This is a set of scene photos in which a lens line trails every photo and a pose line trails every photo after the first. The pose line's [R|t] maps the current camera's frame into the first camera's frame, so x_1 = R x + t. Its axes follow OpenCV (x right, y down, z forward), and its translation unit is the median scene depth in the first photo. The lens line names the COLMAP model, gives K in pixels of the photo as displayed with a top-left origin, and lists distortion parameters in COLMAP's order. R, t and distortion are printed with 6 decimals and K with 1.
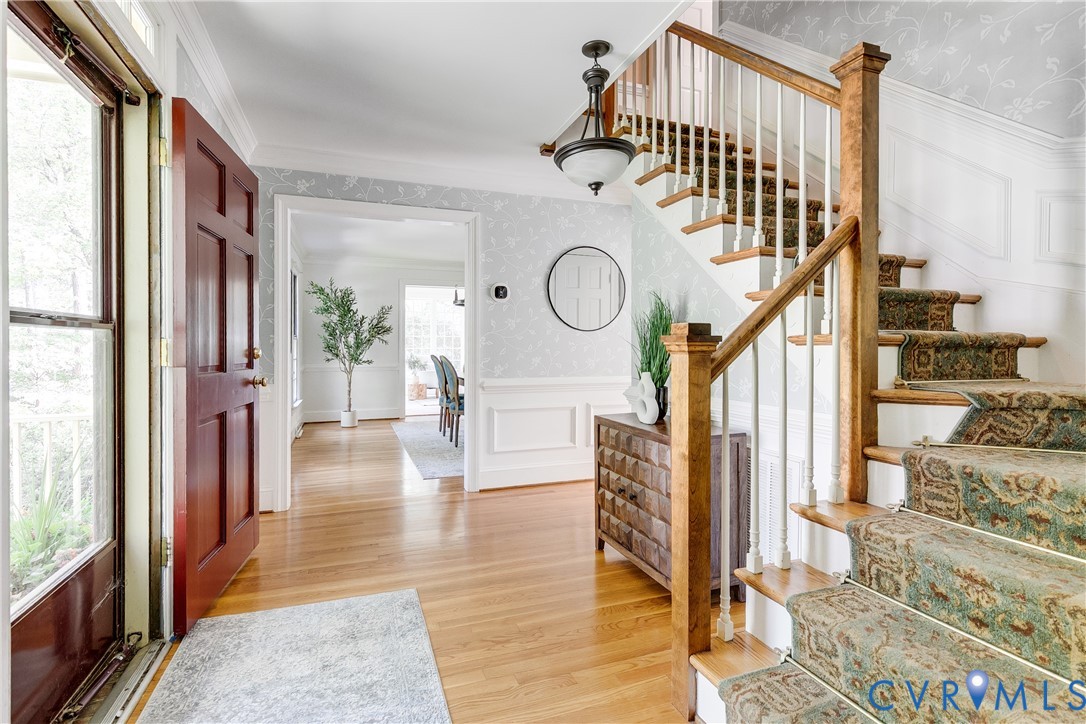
lens RADIAL K [[494.7, 0, 537.6], [0, 494.7, 355.4], [0, 0, 1]] dist [-0.000080, -0.000155]
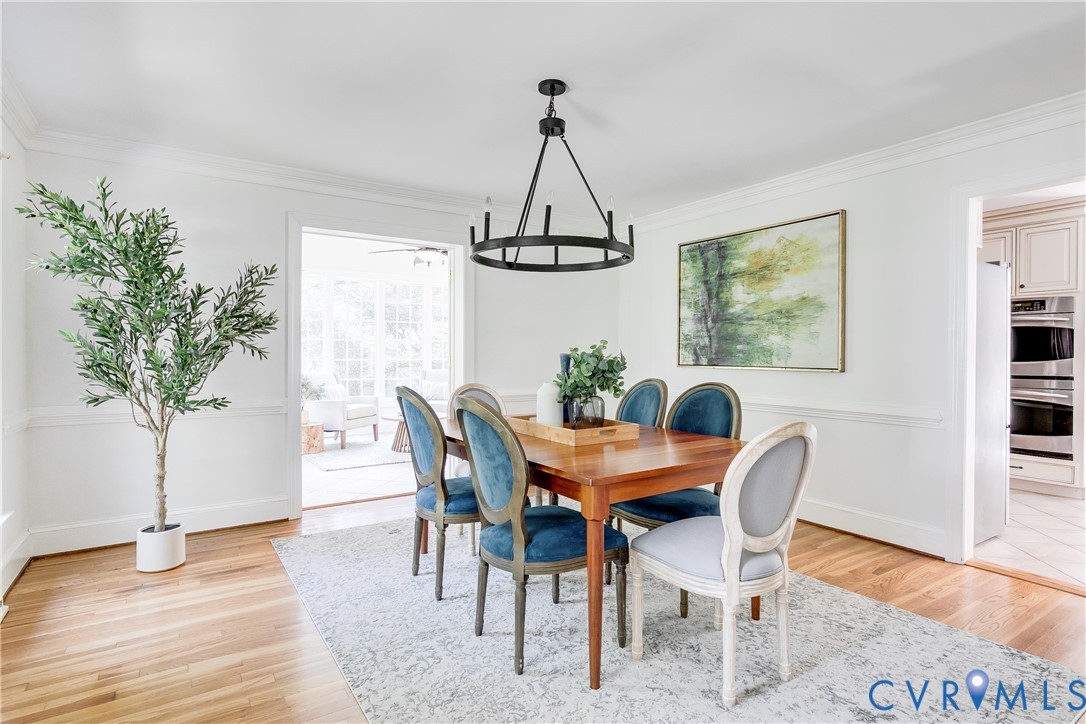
lens RADIAL K [[556.2, 0, 546.0], [0, 556.2, 360.7], [0, 0, 1]] dist [0.001526, 0.000471]
pose [[0.977244, -0.000271, 0.212117, -0.179161], [-0.000961, 0.999983, 0.005703, -0.023157], [-0.212115, -0.005777, 0.977228, 0.512915]]
